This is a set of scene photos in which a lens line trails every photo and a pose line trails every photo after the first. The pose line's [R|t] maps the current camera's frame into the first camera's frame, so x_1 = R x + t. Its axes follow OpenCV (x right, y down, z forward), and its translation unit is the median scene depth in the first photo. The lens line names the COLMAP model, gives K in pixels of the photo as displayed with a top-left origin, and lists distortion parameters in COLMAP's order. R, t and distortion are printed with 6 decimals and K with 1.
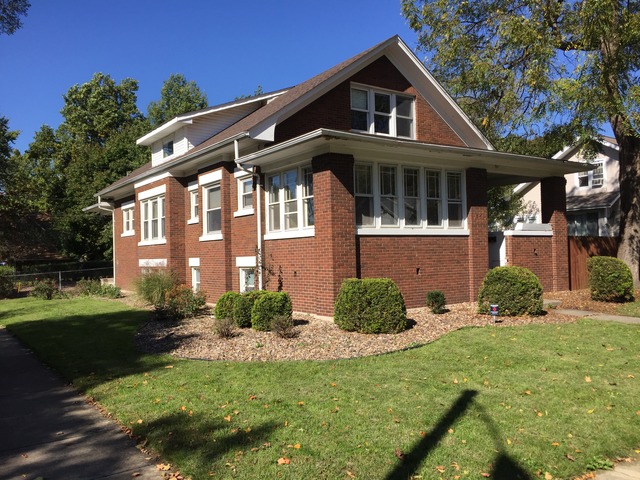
lens RADIAL K [[546.2, 0, 320.1], [0, 546.2, 241.5], [0, 0, 1]] dist [0.072140, -0.092658]
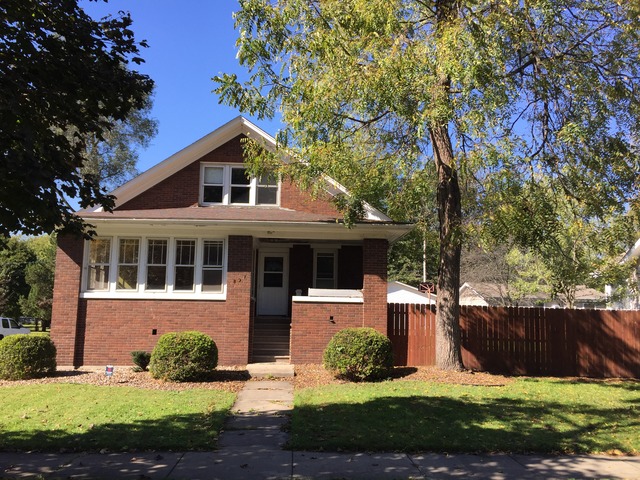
lens RADIAL K [[546.2, 0, 319.9], [0, 546.2, 238.8], [0, 0, 1]] dist [0.072140, -0.092658]
pose [[0.845132, -0.038263, -0.533187, 0.852722], [-0.022685, 0.993969, -0.107286, -0.017158], [0.534077, 0.102766, 0.839167, 0.197732]]
